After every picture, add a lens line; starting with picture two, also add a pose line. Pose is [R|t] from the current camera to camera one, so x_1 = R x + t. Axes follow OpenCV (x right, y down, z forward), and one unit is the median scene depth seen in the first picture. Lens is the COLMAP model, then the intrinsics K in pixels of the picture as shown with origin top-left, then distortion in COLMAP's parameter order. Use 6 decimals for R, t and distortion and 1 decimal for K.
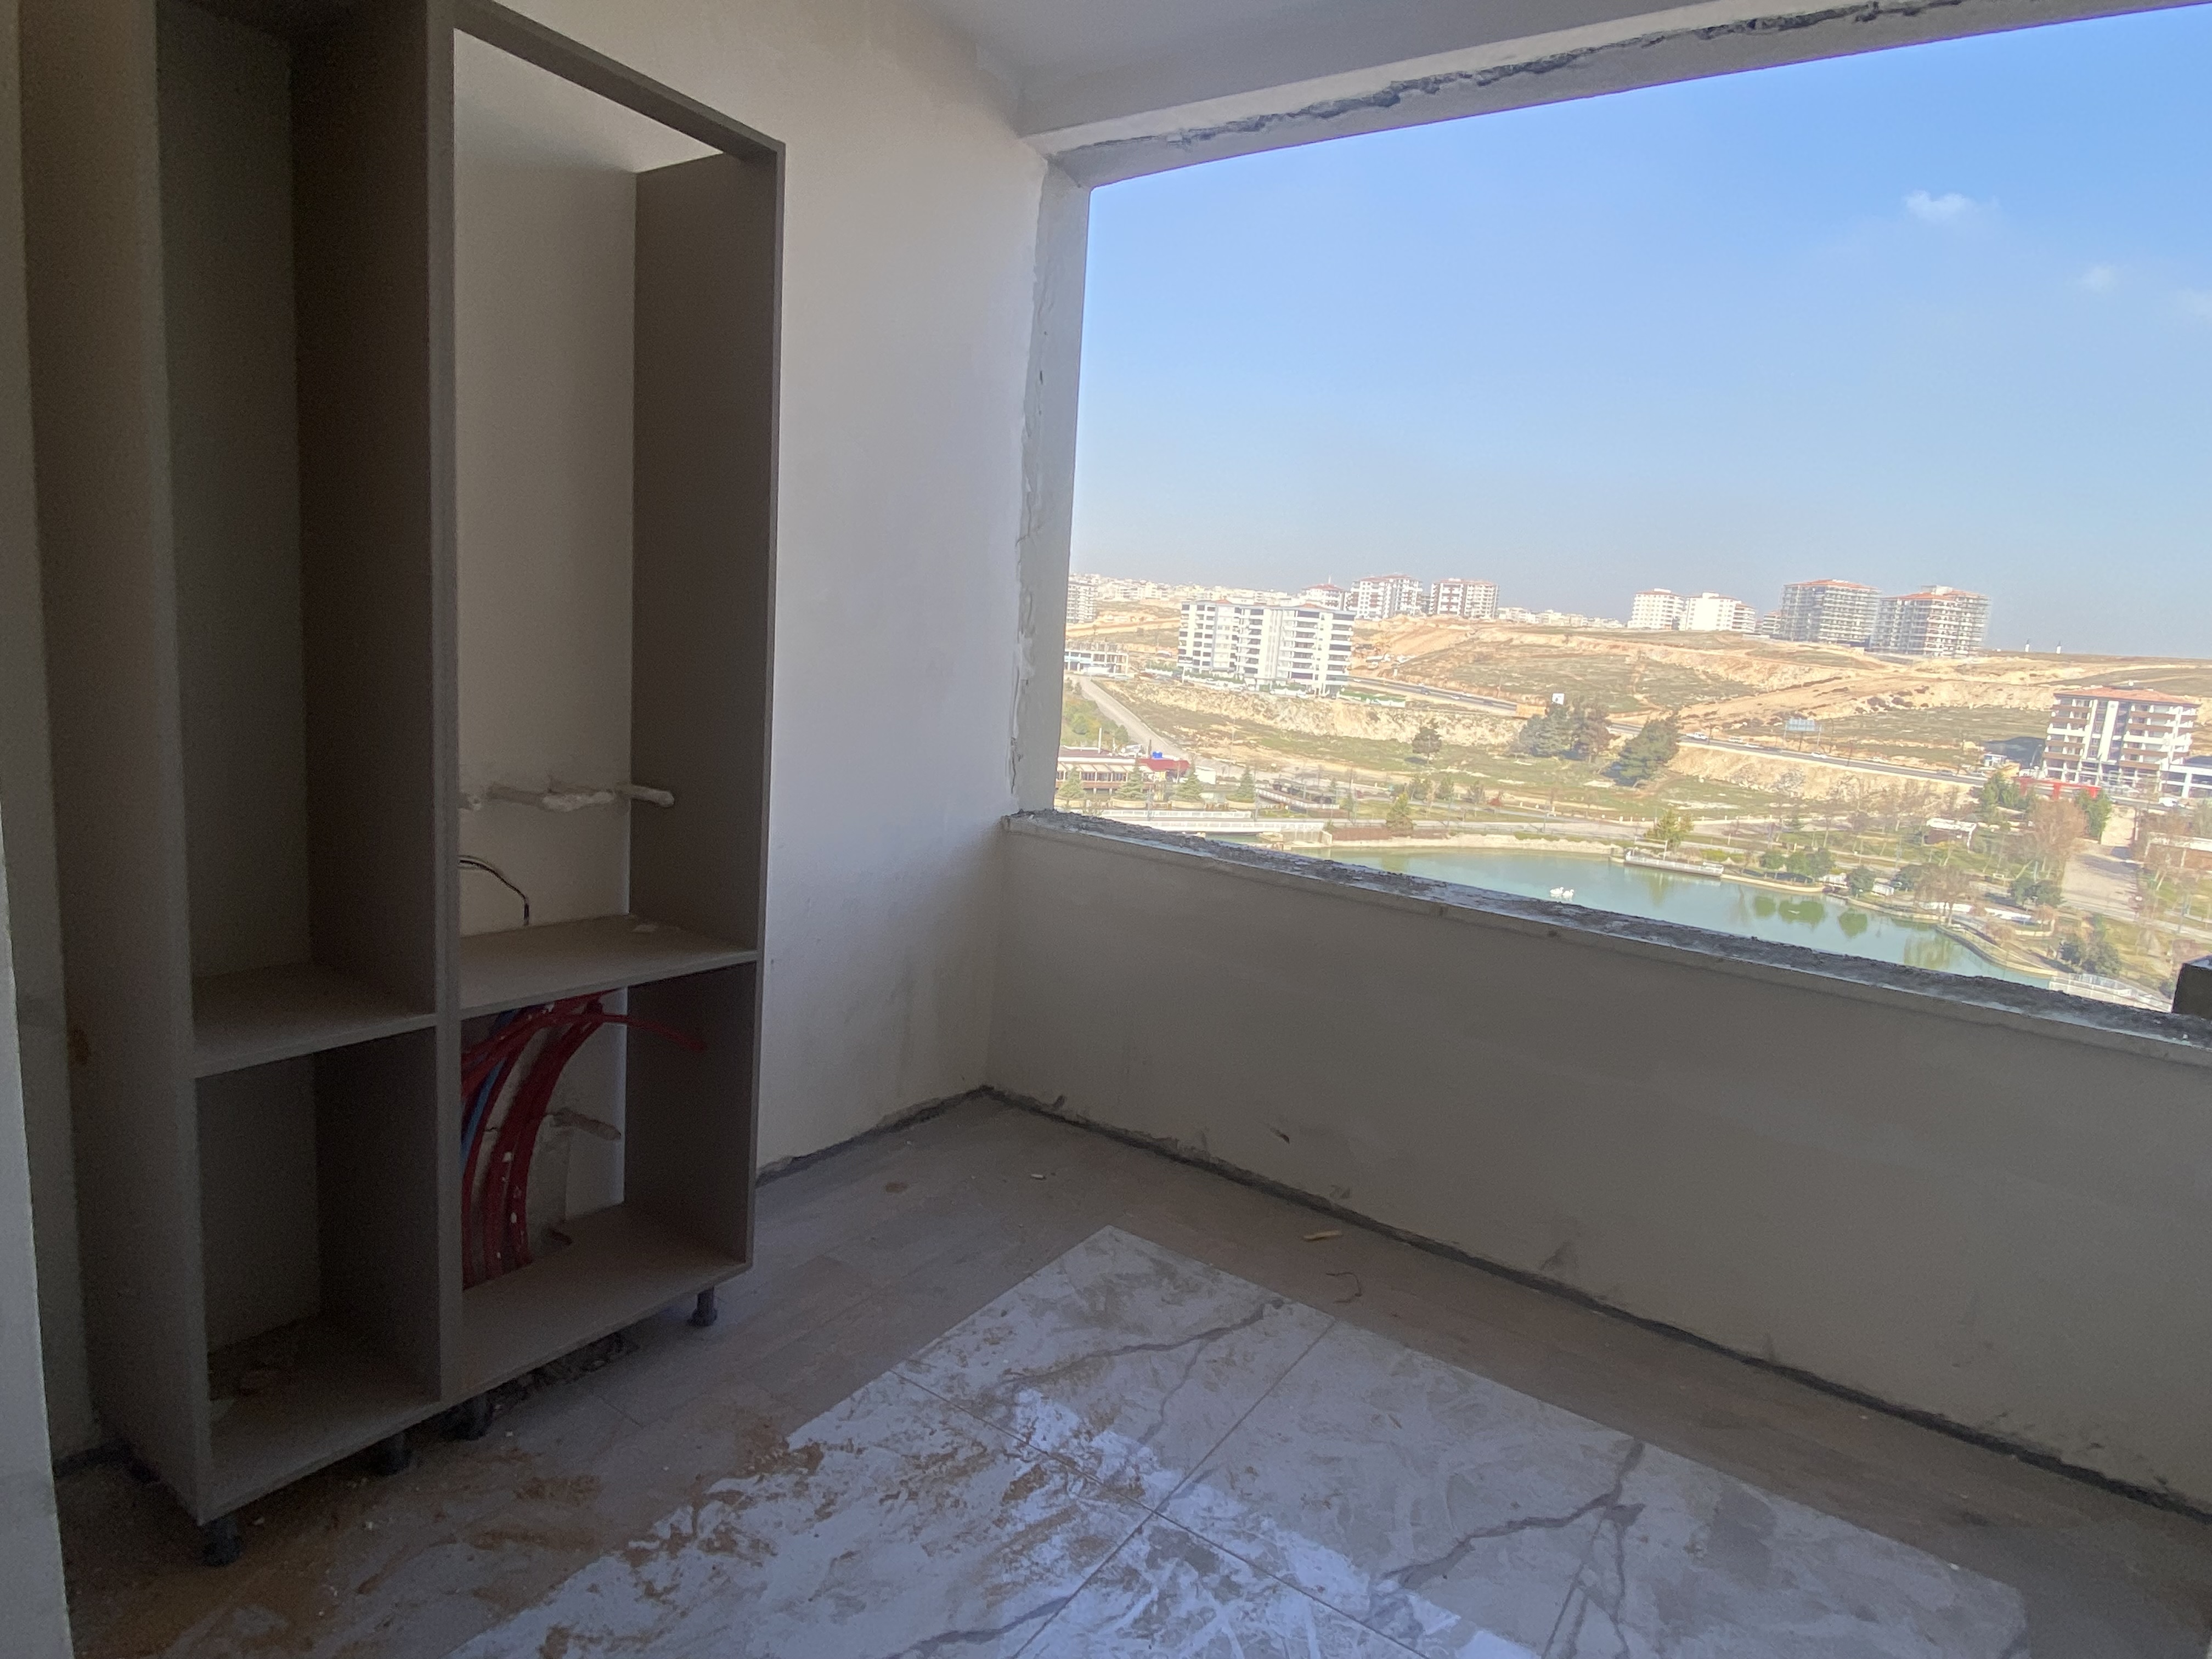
lens RADIAL K [[1215.0, 0, 1089.4], [0, 1215.0, 848.8], [0, 0, 1]] dist [0.044663, -0.047628]
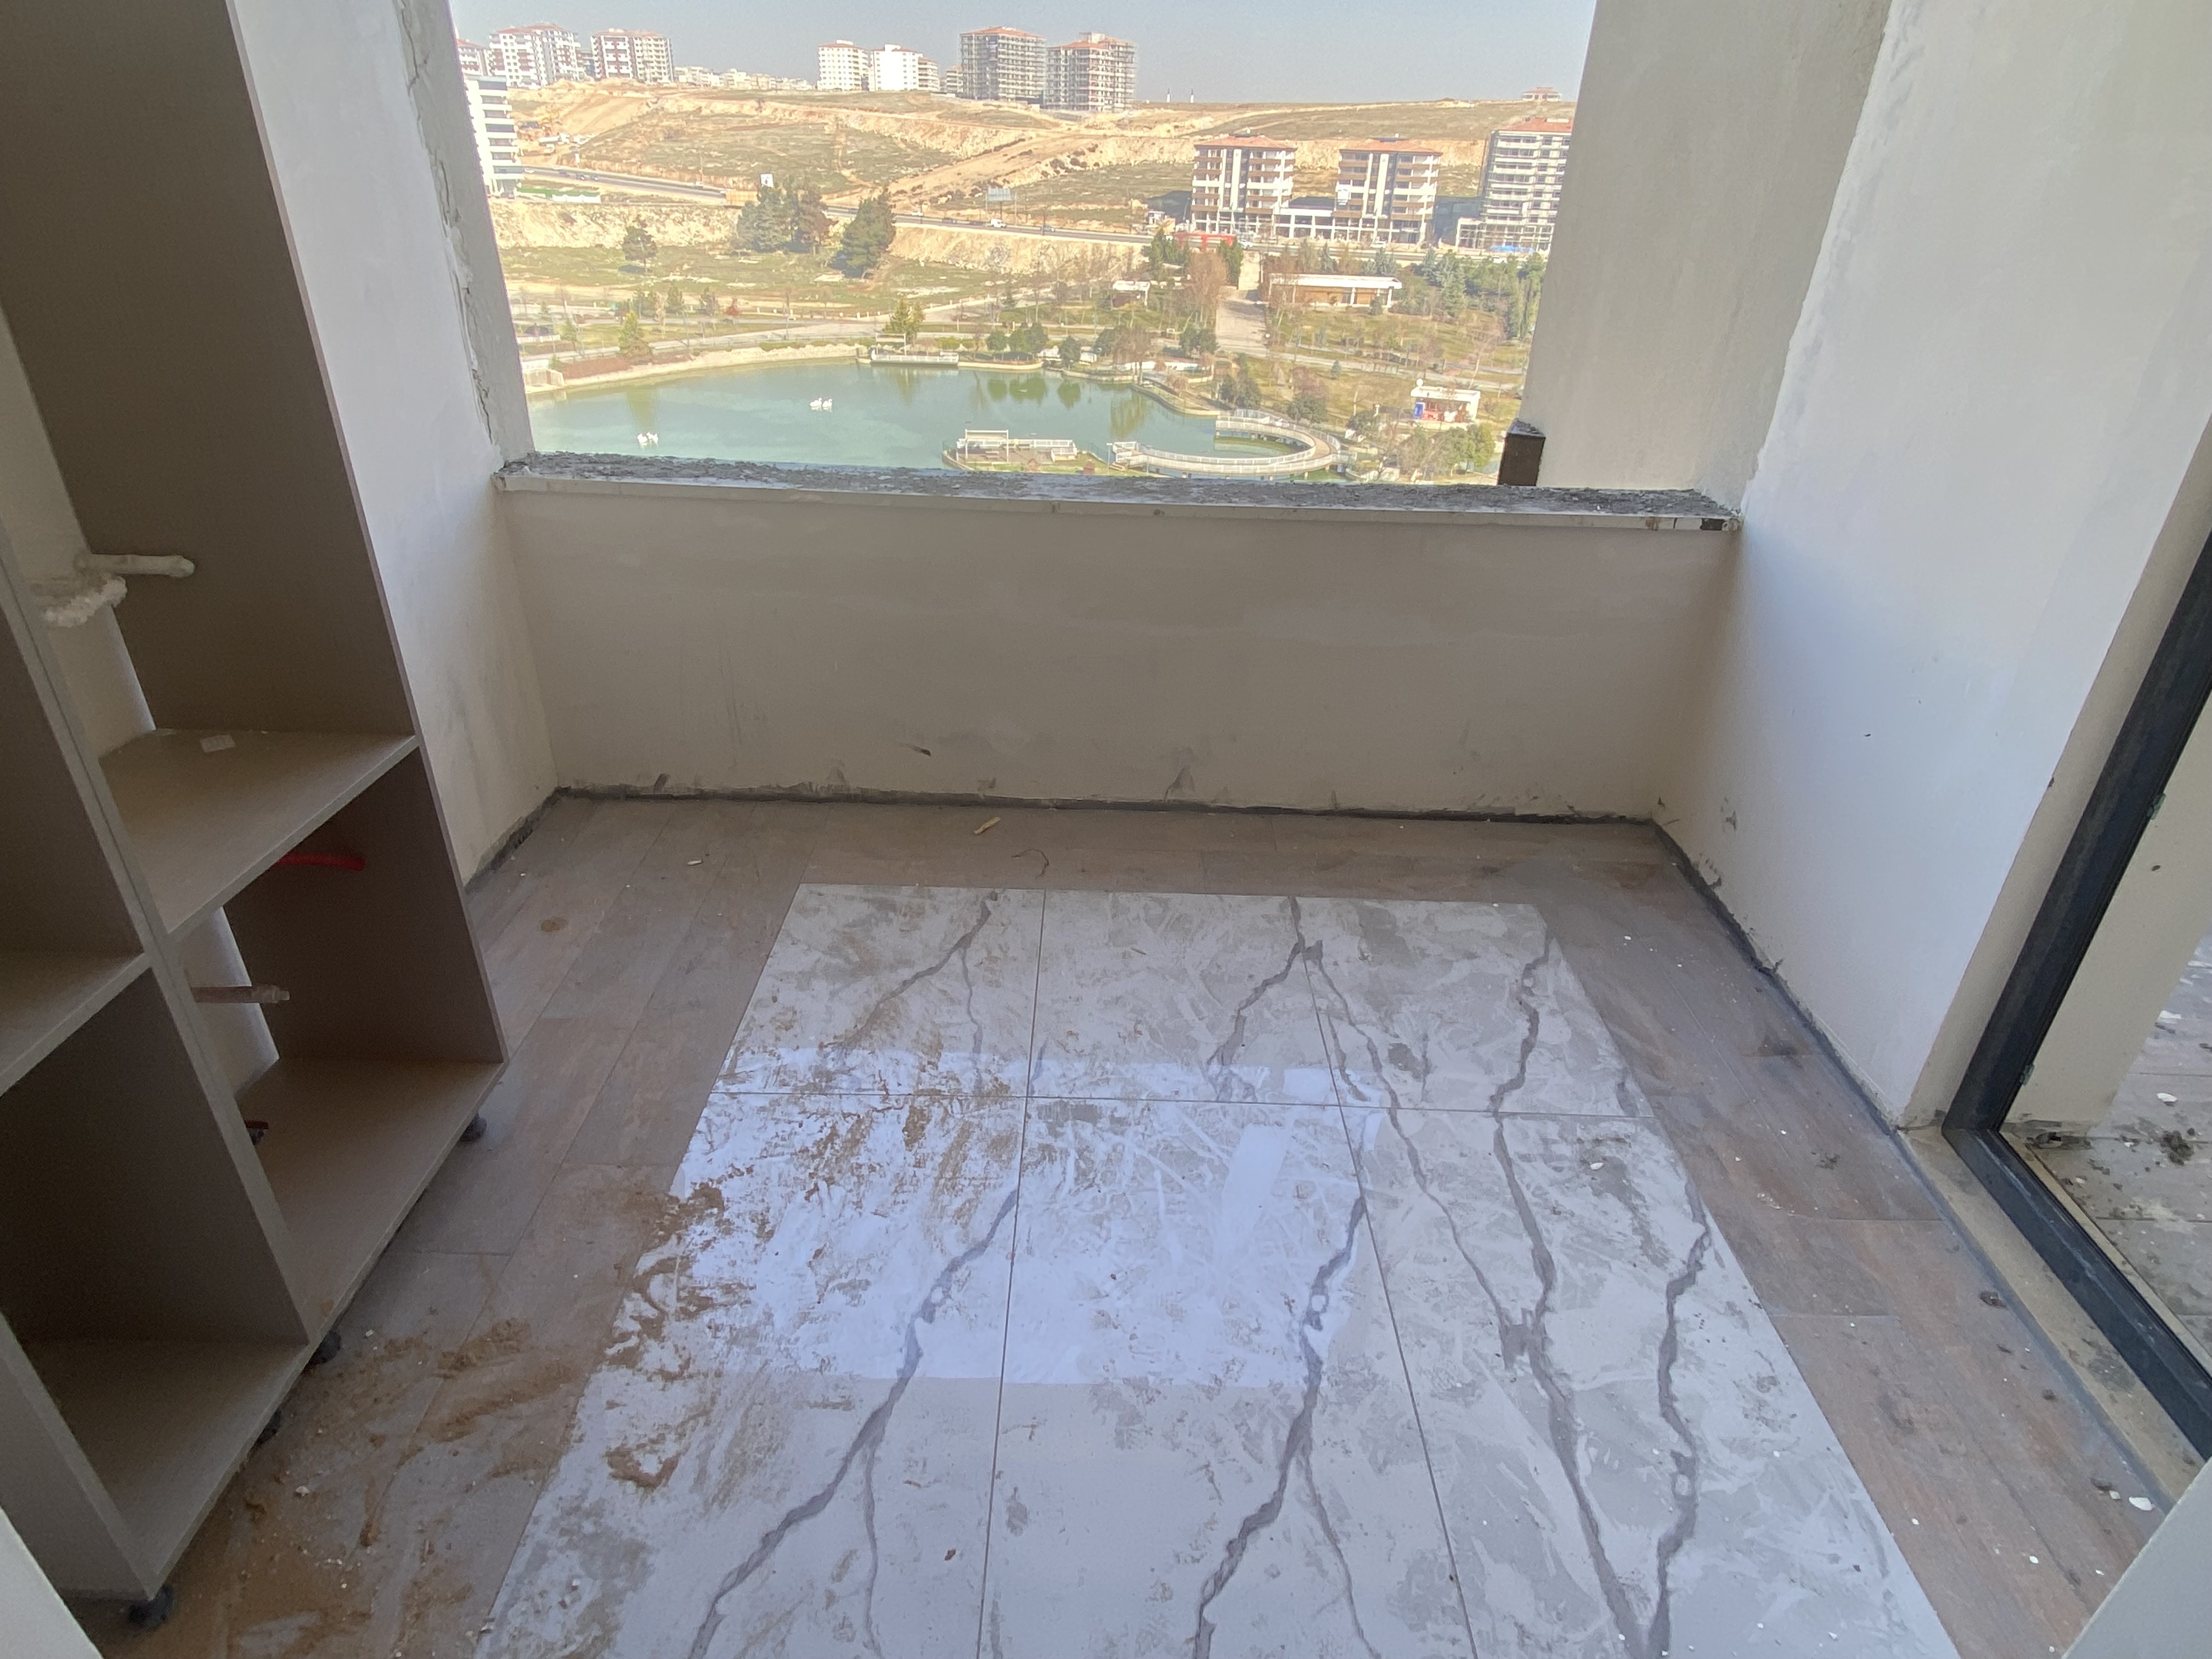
lens RADIAL K [[1215.0, 0, 1099.8], [0, 1215.0, 847.0], [0, 0, 1]] dist [0.044663, -0.047628]
pose [[0.822505, -0.324486, 0.467112, -0.257503], [0.132551, 0.908031, 0.397379, -0.093337], [-0.553096, -0.264930, 0.789871, 0.079077]]
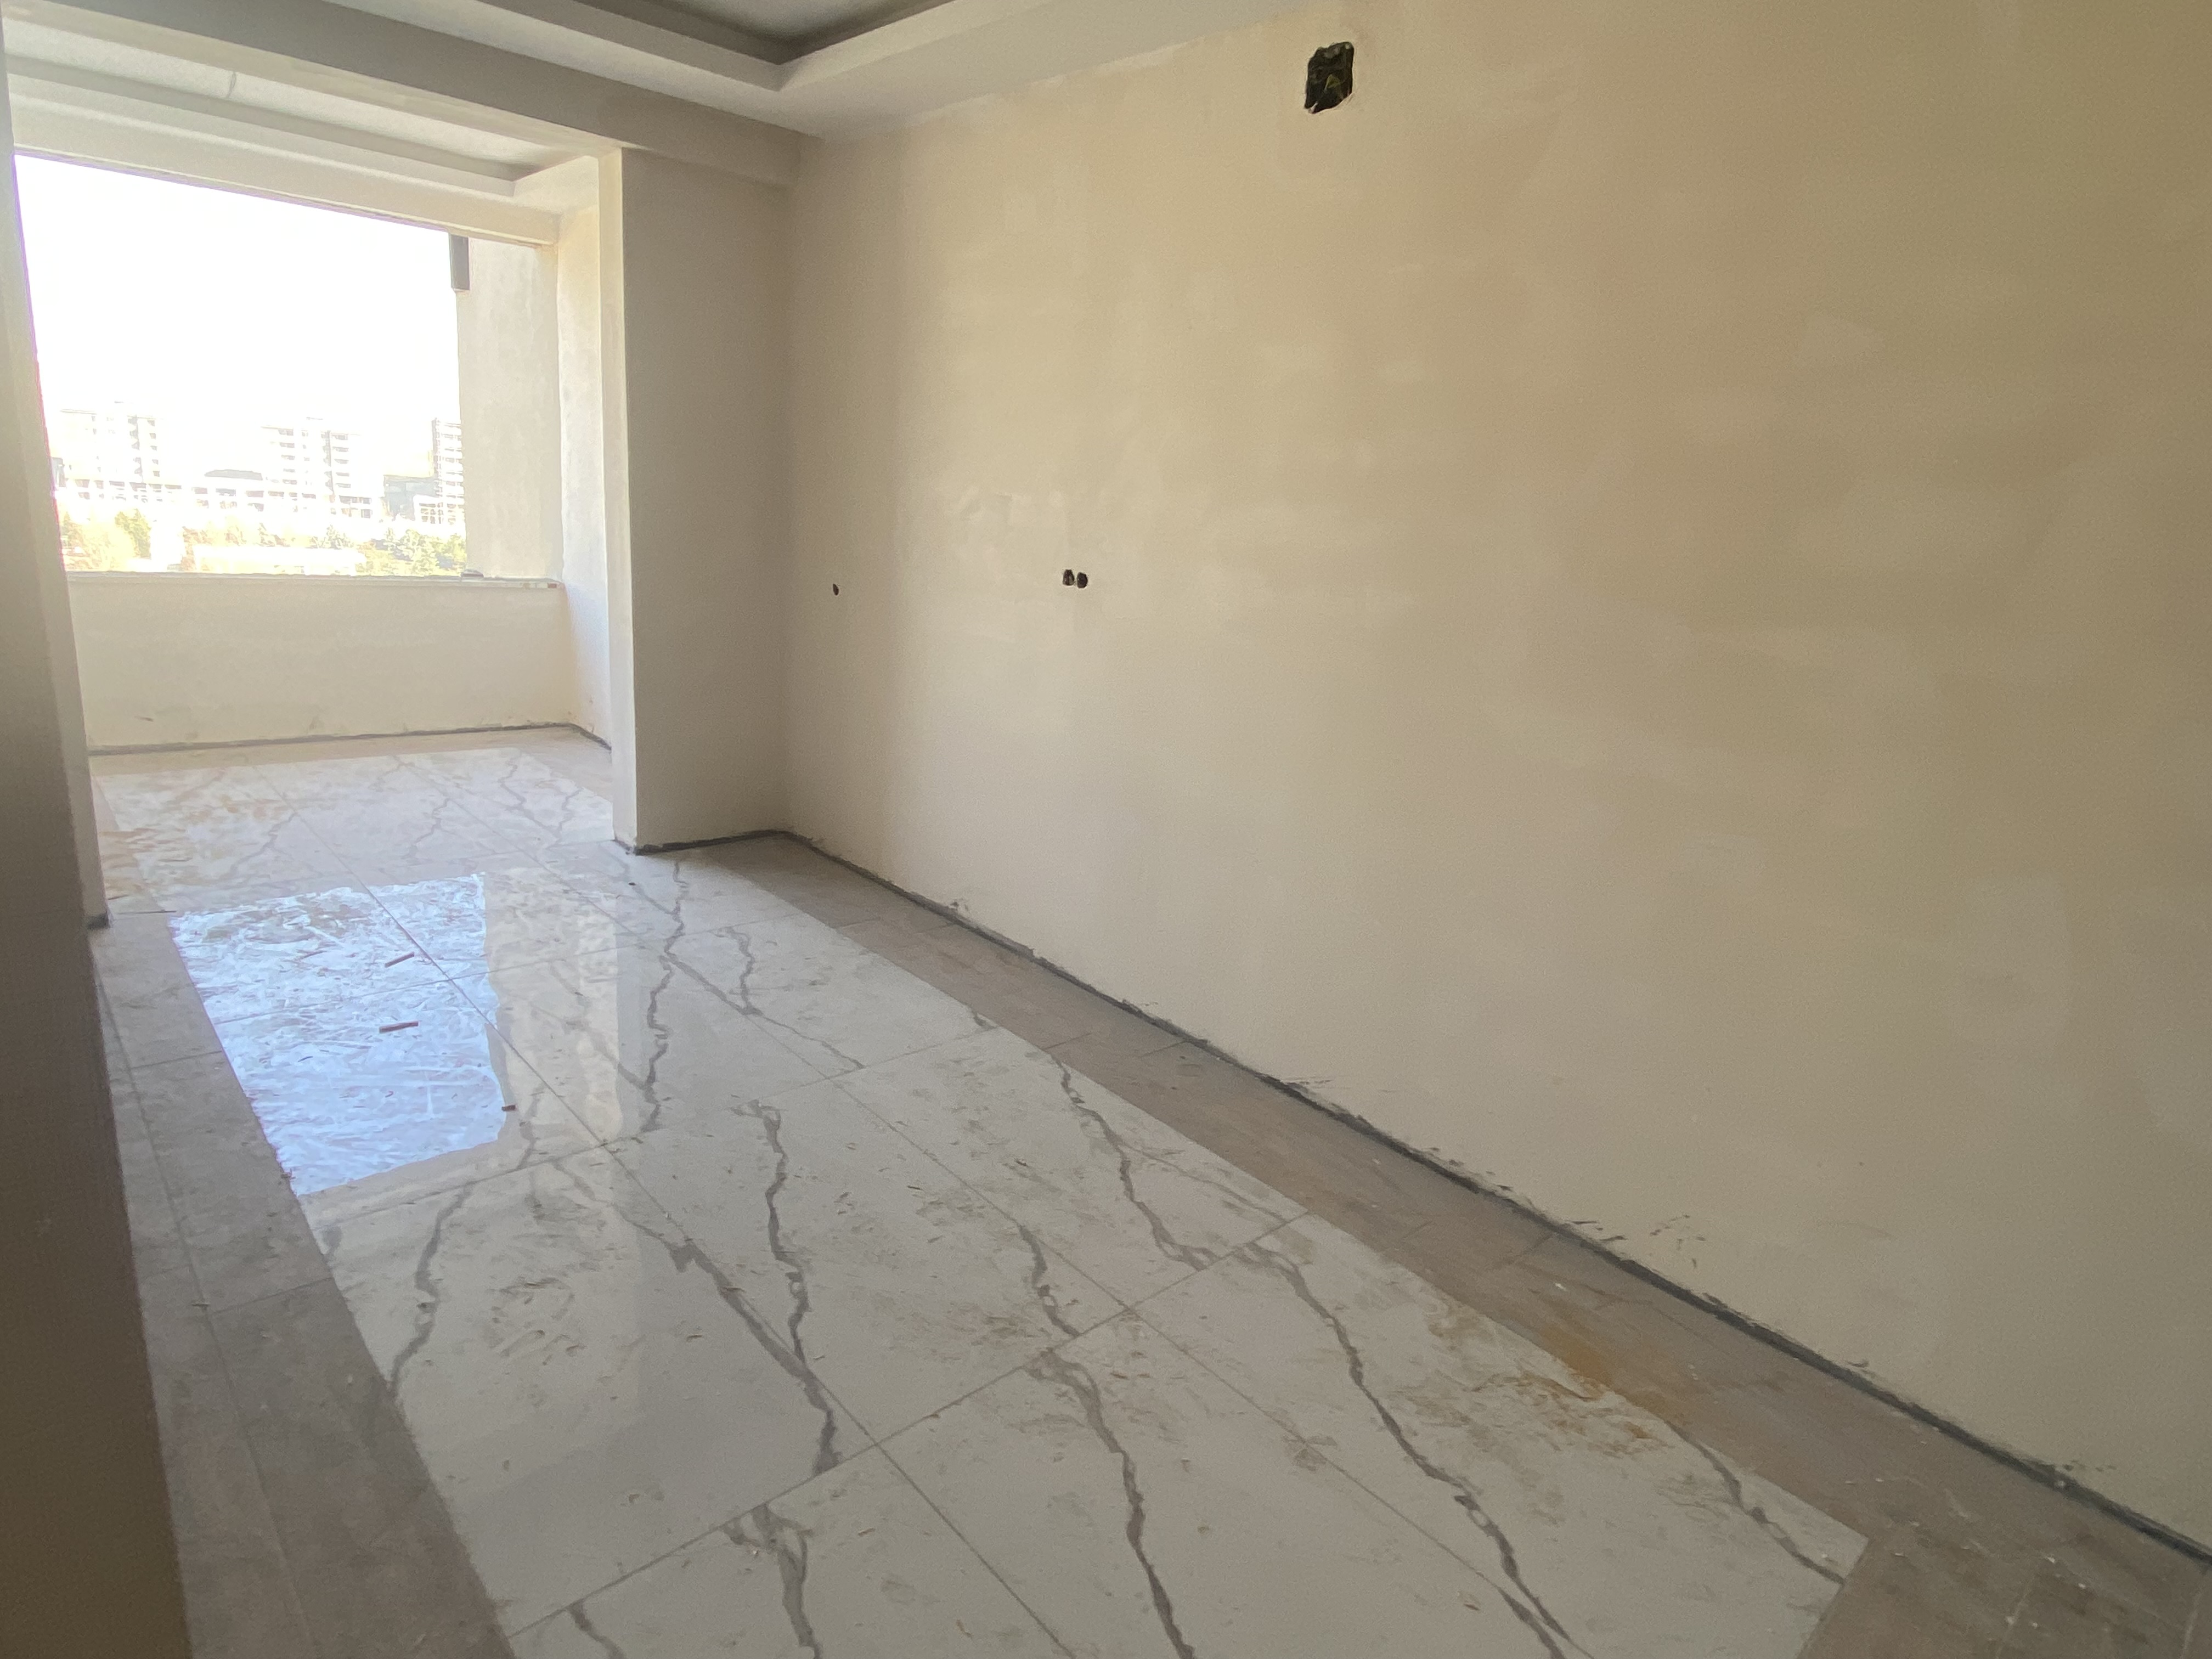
lens RADIAL K [[1215.0, 0, 1153.9], [0, 1215.0, 843.4], [0, 0, 1]] dist [0.044663, -0.047628]
pose [[0.189900, -0.318550, 0.928689, -1.530187], [0.109448, 0.946874, 0.302408, 0.015116], [-0.975684, 0.044216, 0.214676, -1.038522]]
